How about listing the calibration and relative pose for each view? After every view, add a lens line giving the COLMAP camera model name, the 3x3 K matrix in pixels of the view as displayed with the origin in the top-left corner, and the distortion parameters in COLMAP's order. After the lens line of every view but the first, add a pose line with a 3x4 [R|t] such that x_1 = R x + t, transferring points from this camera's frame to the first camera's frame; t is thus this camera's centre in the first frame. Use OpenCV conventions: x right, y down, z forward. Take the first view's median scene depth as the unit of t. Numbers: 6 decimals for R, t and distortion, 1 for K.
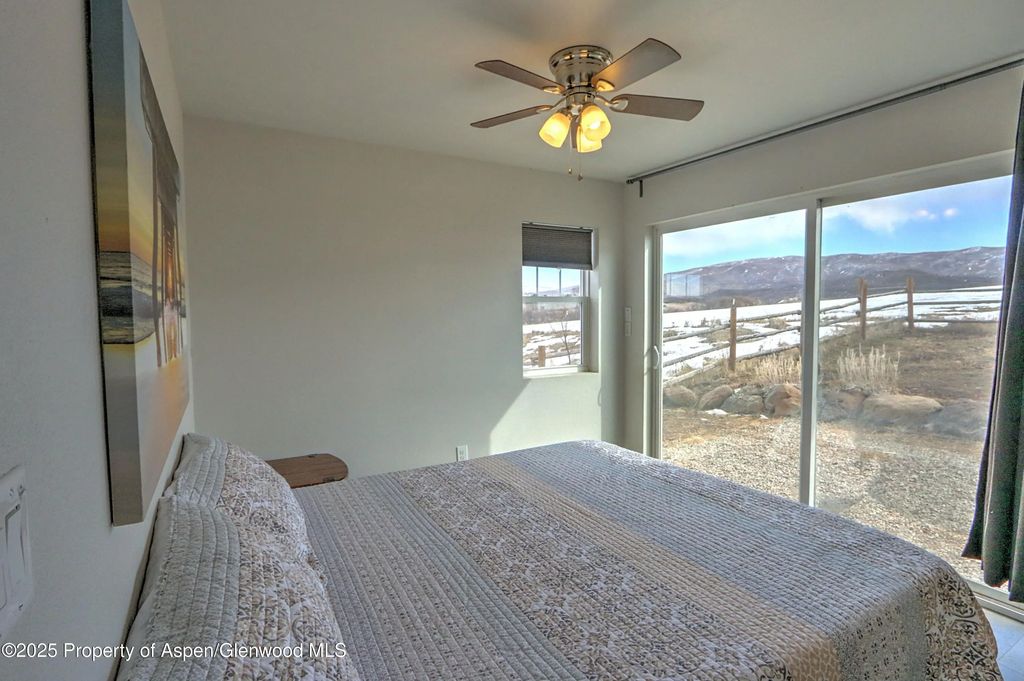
lens RADIAL K [[484.4, 0, 511.1], [0, 484.4, 339.4], [0, 0, 1]] dist [-0.012386, -0.001106]
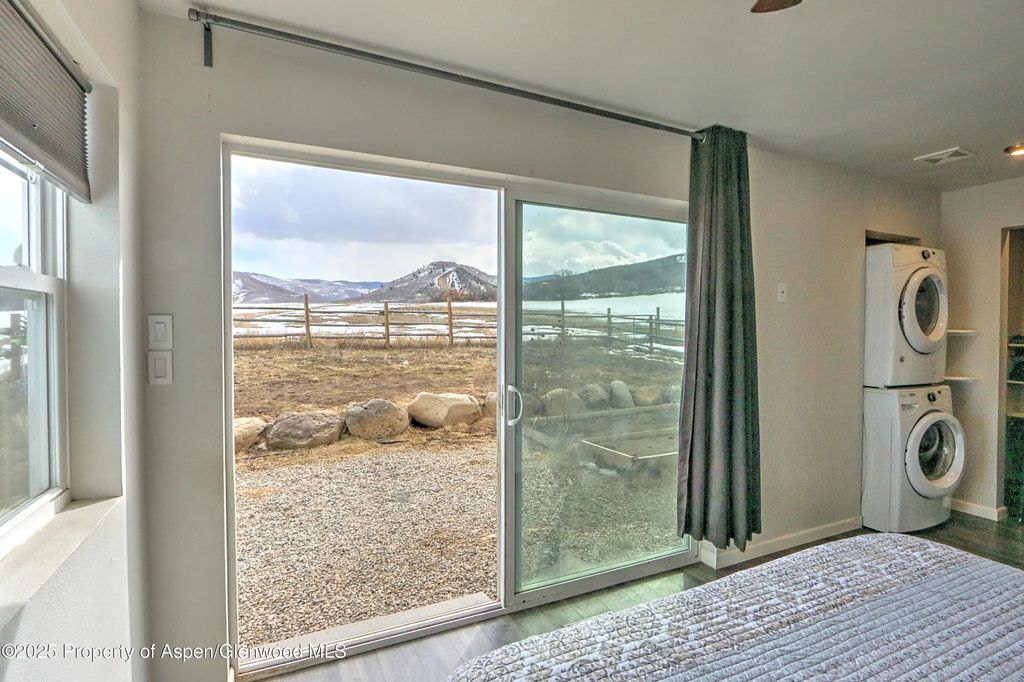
lens RADIAL K [[499.5, 0, 509.7], [0, 499.5, 339.4], [0, 0, 1]] dist [-0.004602, -0.000586]
pose [[0.122563, -0.015148, 0.992345, -0.143280], [0.066459, 0.997764, 0.007022, -0.018136], [-0.990233, 0.065089, 0.123296, 0.764019]]
